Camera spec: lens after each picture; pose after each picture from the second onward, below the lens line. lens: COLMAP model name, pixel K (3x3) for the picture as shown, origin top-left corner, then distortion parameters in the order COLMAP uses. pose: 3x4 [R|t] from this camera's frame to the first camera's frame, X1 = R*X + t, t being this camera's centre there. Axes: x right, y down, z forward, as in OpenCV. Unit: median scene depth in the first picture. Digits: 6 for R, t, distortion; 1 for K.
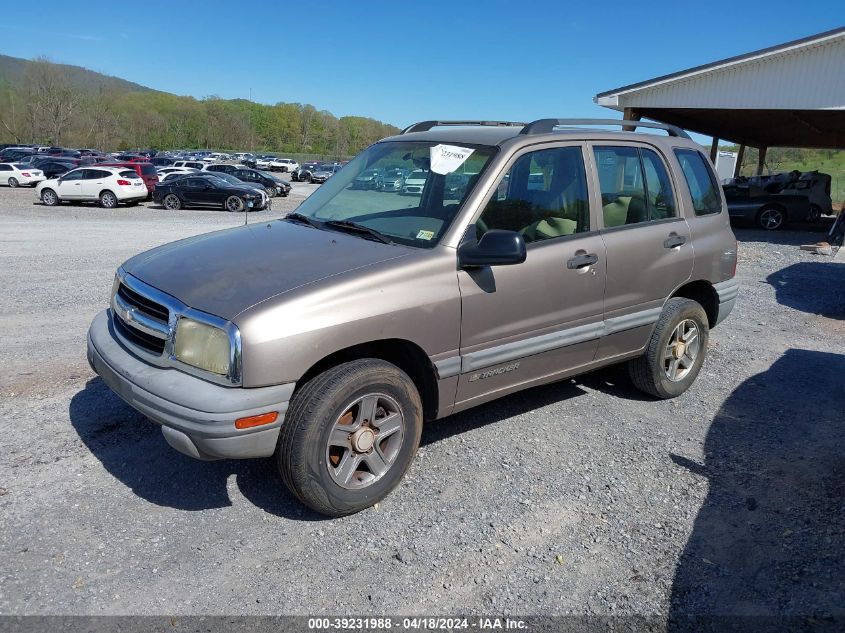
lens RADIAL K [[674.5, 0, 422.5], [0, 674.5, 316.5], [0, 0, 1]] dist [0.061562, -0.004669]
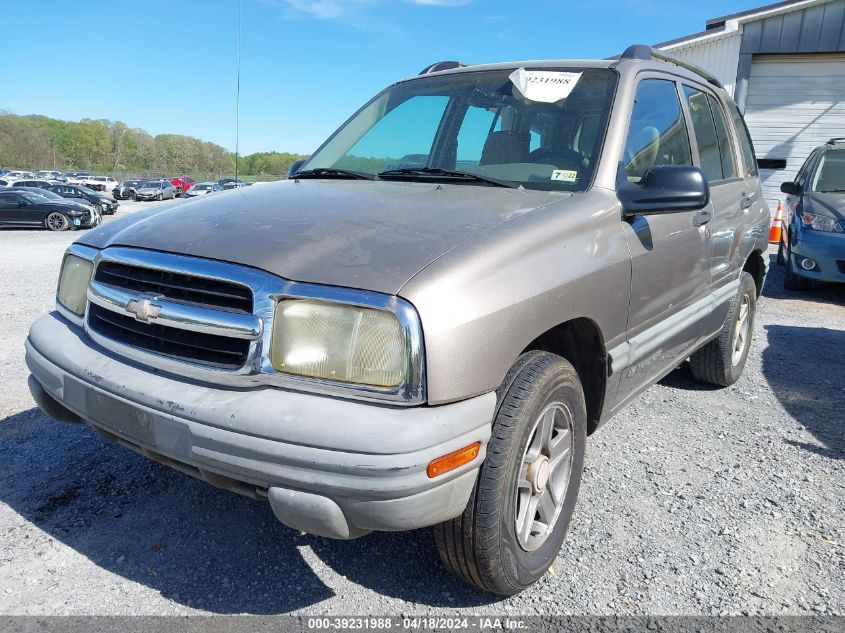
lens RADIAL K [[678.4, 0, 422.5], [0, 678.4, 316.5], [0, 0, 1]] dist [0.029419, -0.003349]
pose [[0.969802, -0.061038, 0.236133, -0.240223], [0.067265, 0.997565, -0.018401, 0.022575], [-0.234435, 0.033728, 0.971546, 0.257183]]
